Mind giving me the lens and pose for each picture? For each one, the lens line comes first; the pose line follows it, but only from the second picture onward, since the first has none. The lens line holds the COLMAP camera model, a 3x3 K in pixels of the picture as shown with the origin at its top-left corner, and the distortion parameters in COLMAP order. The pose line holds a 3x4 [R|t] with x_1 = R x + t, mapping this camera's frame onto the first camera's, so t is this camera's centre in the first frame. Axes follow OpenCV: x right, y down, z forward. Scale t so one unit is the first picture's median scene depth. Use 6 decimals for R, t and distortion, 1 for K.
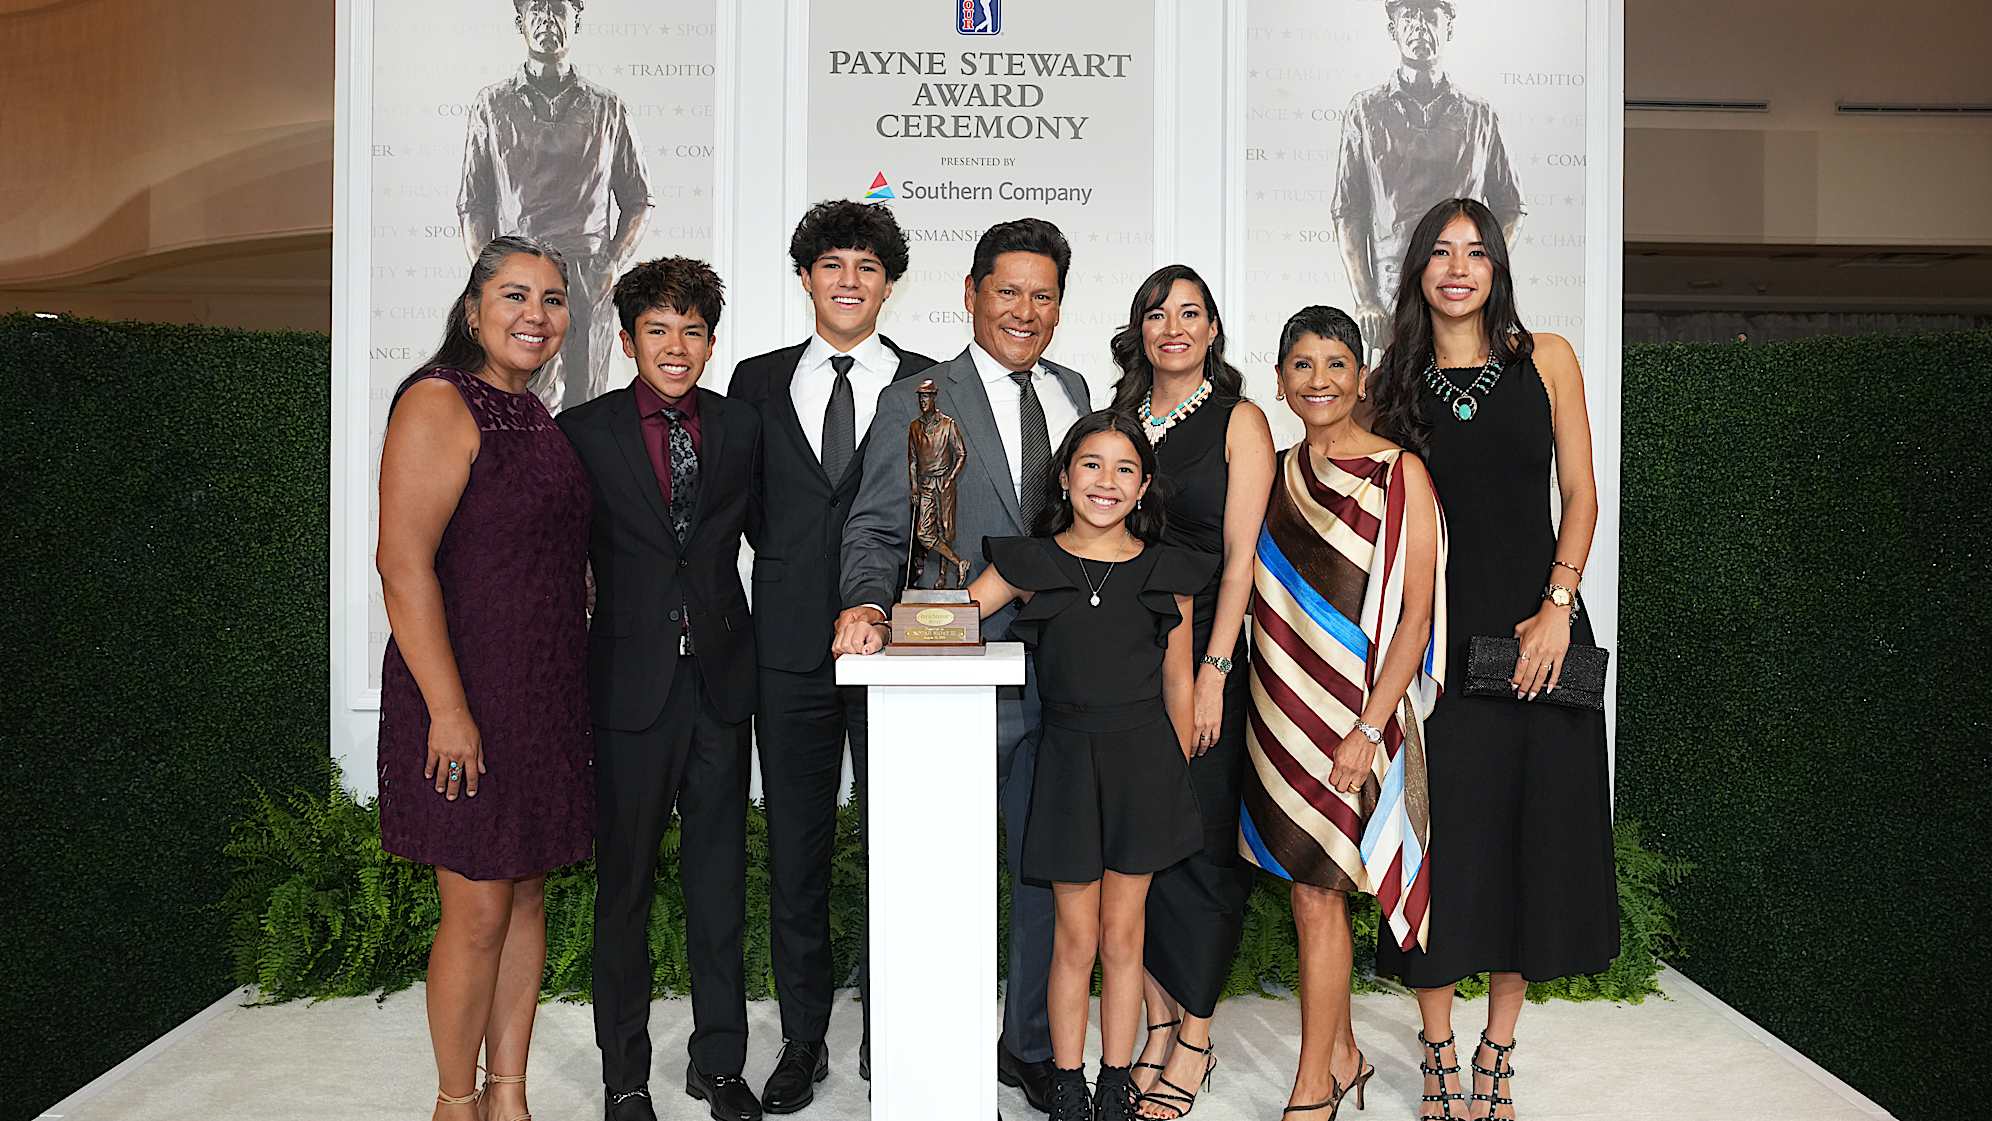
lens RADIAL K [[1511.4, 0, 1006.8], [0, 1511.4, 567.1], [0, 0, 1]] dist [-0.072601, 0.009404]
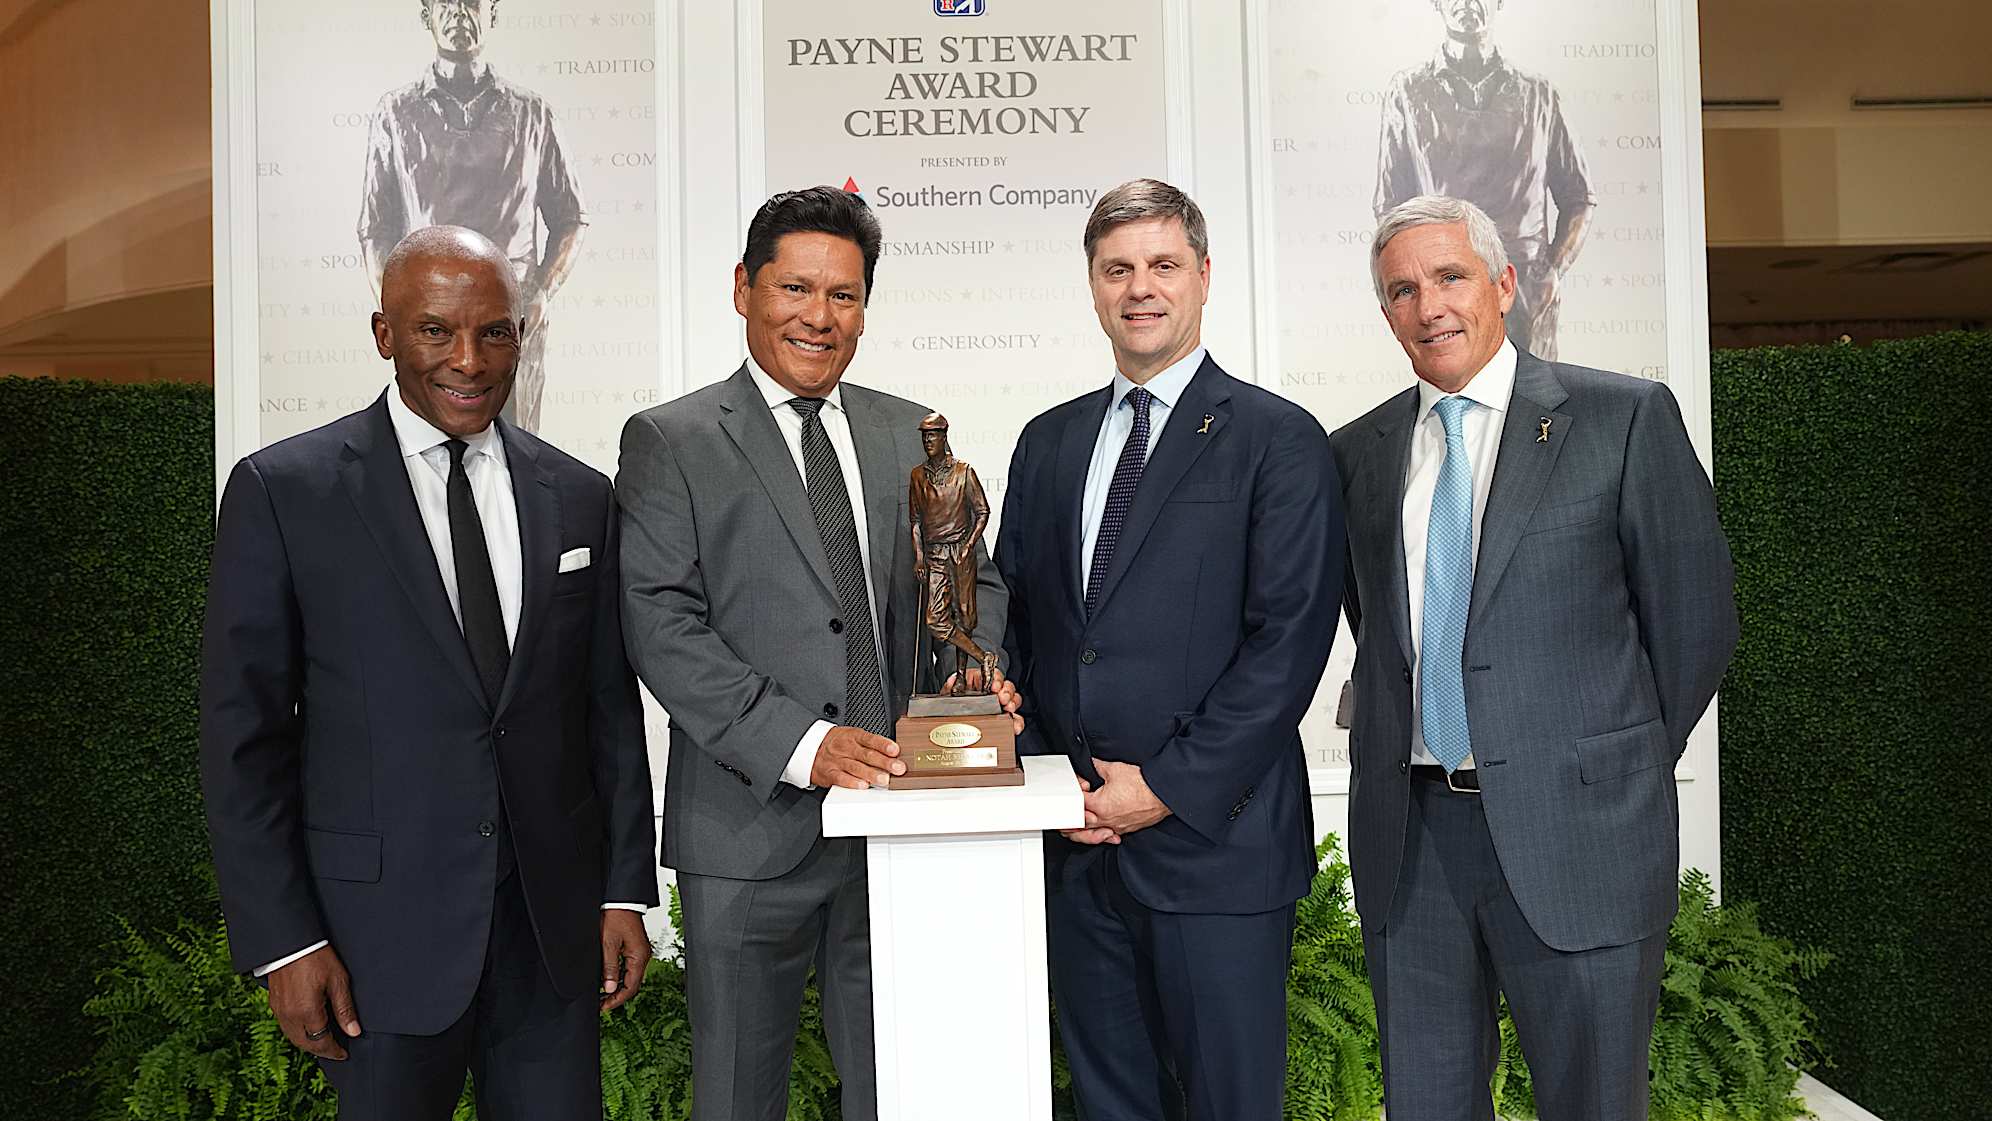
lens RADIAL K [[1461.4, 0, 996.0], [0, 1461.4, 560.5], [0, 0, 1]] dist [-0.093427, 0.070483]
pose [[0.999334, -0.032719, 0.016150, -0.021640], [0.033135, 0.999107, -0.026213, -0.019286], [-0.015278, 0.026731, 0.999526, 0.175439]]
